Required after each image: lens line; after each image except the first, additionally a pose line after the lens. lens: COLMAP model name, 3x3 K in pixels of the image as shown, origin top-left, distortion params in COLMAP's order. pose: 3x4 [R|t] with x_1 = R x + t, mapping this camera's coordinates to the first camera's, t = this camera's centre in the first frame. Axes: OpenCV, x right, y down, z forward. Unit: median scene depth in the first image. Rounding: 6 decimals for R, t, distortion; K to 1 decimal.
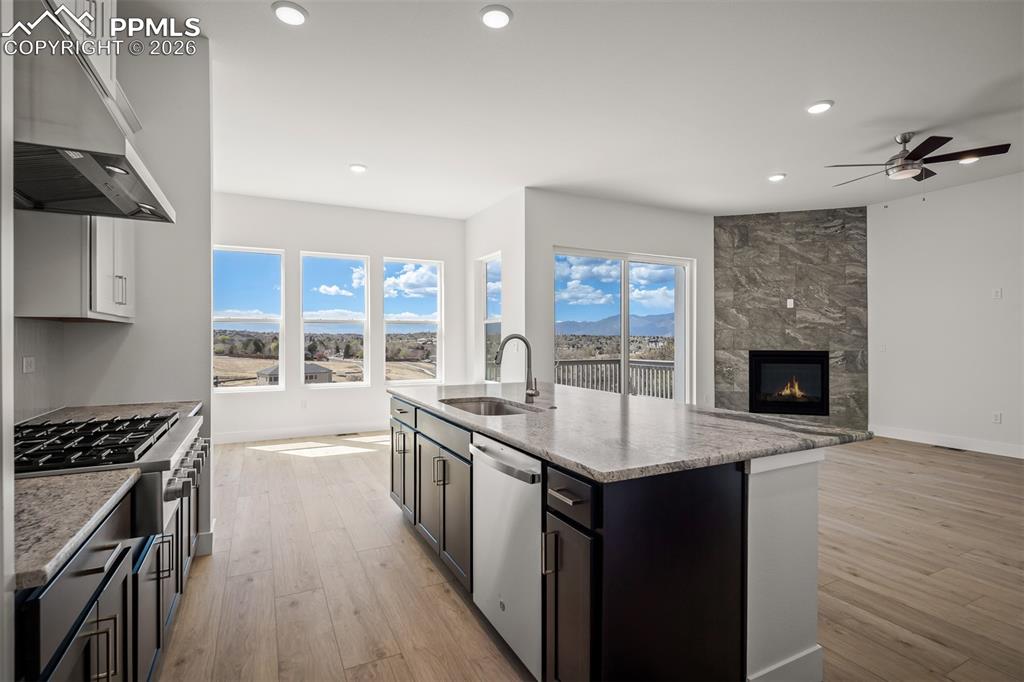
lens RADIAL K [[488.5, 0, 514.5], [0, 488.5, 338.8], [0, 0, 1]] dist [-0.002728, 0.000053]
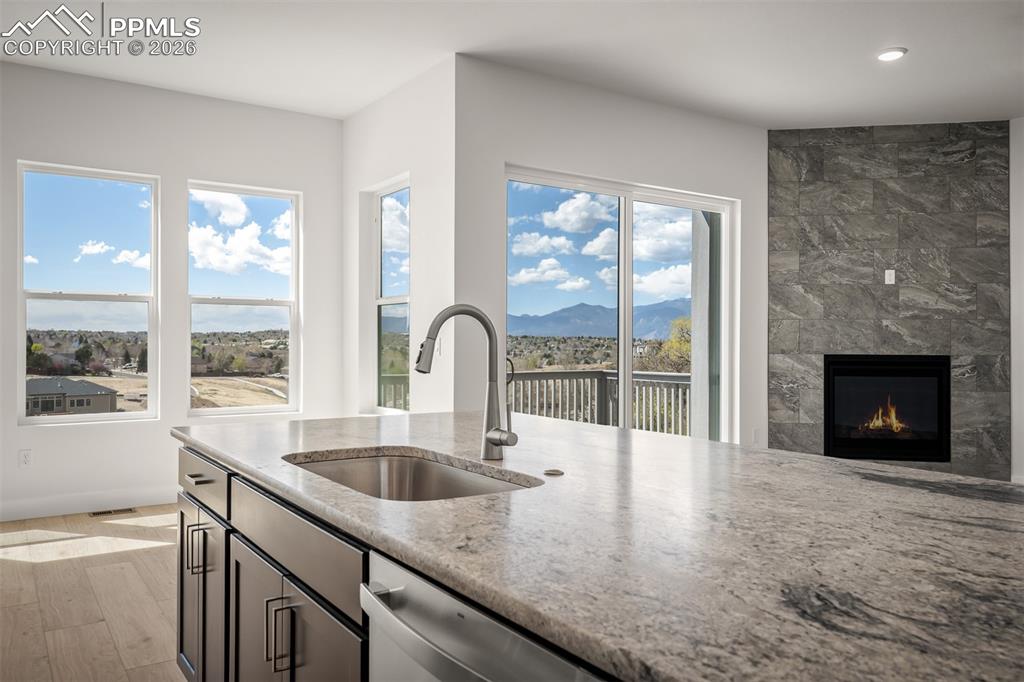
lens RADIAL K [[752.8, 0, 512.7], [0, 752.8, 339.5], [0, 0, 1]] dist [-0.001332, 0.003491]
pose [[0.992146, 0.004619, 0.125002, -0.015921], [-0.004311, 0.999987, -0.002732, 0.009860], [-0.125013, 0.002172, 0.992153, 0.135101]]
